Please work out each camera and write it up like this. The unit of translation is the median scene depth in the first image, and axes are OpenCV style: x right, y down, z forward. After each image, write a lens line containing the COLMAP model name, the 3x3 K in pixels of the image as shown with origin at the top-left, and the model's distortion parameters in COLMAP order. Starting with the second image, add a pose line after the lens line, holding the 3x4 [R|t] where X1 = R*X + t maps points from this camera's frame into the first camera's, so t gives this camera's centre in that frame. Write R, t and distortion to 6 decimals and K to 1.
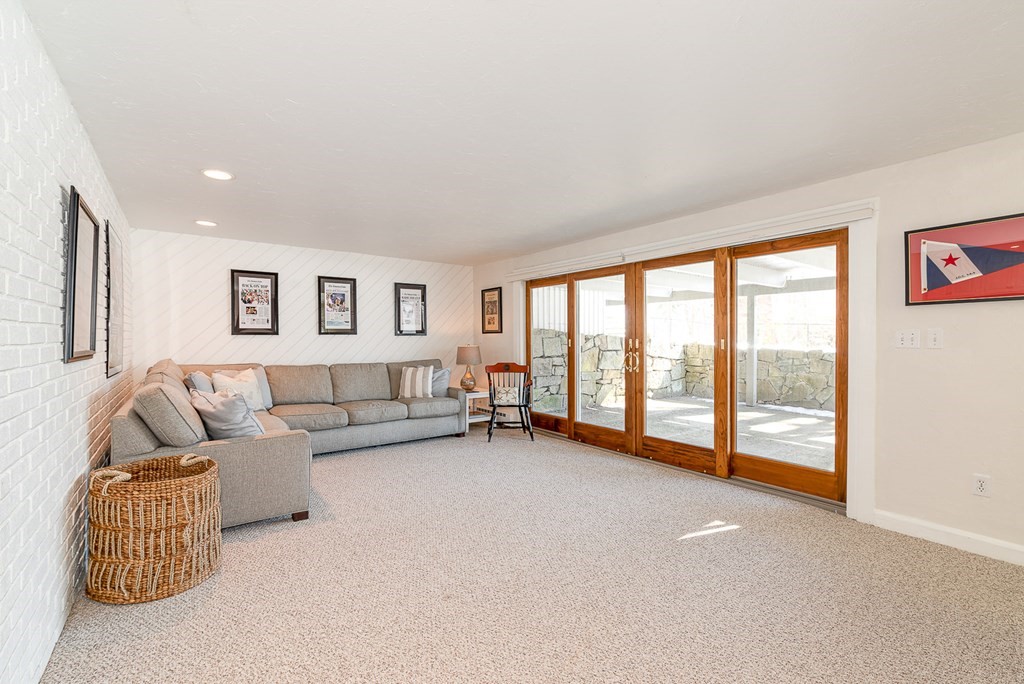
lens RADIAL K [[440.7, 0, 510.2], [0, 440.7, 340.3], [0, 0, 1]] dist [0.000761, 0.001126]
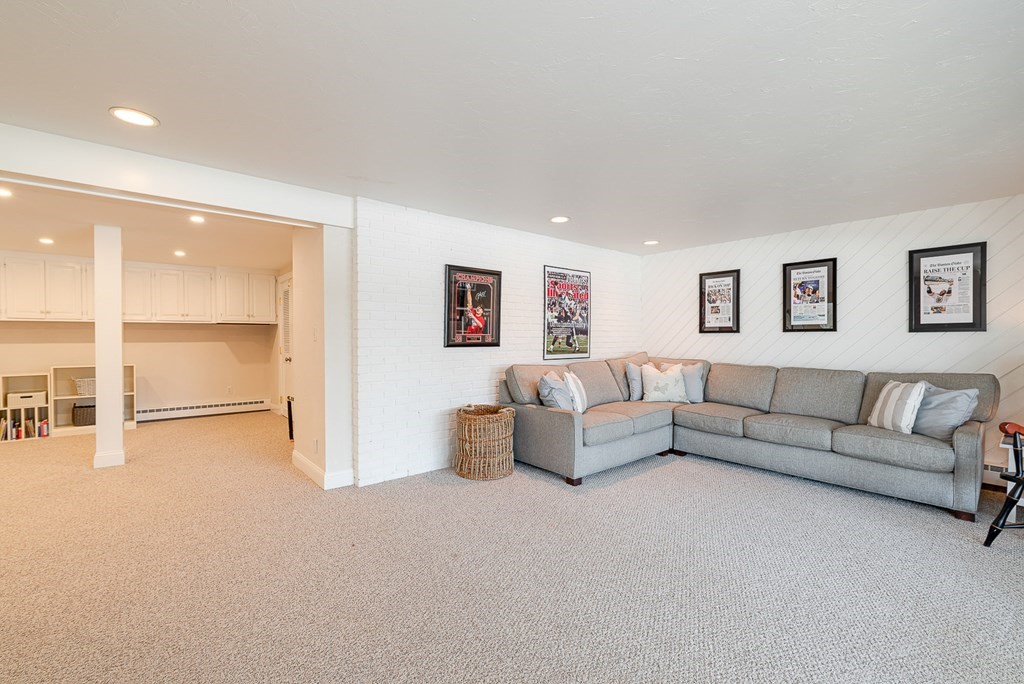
lens RADIAL K [[440.7, 0, 505.0], [0, 440.7, 337.1], [0, 0, 1]] dist [0.000761, 0.001126]
pose [[0.041642, 0.003400, -0.999127, 0.441741], [-0.003909, 0.999987, 0.003240, -0.003635], [0.999125, 0.003770, 0.041655, 0.454661]]
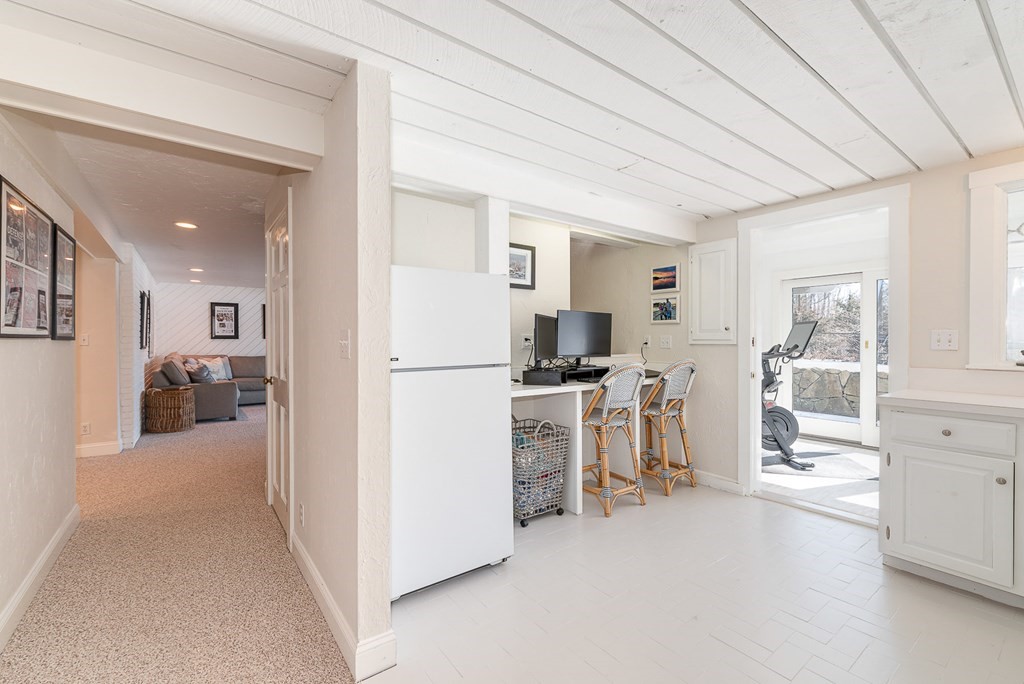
lens RADIAL K [[440.7, 0, 514.6], [0, 440.7, 341.3], [0, 0, 1]] dist [0.000761, 0.001126]
pose [[0.999966, -0.001756, -0.008090, 0.602073], [0.001739, 0.999996, -0.002206, 0.003314], [0.008094, 0.002191, 0.999965, -0.763198]]
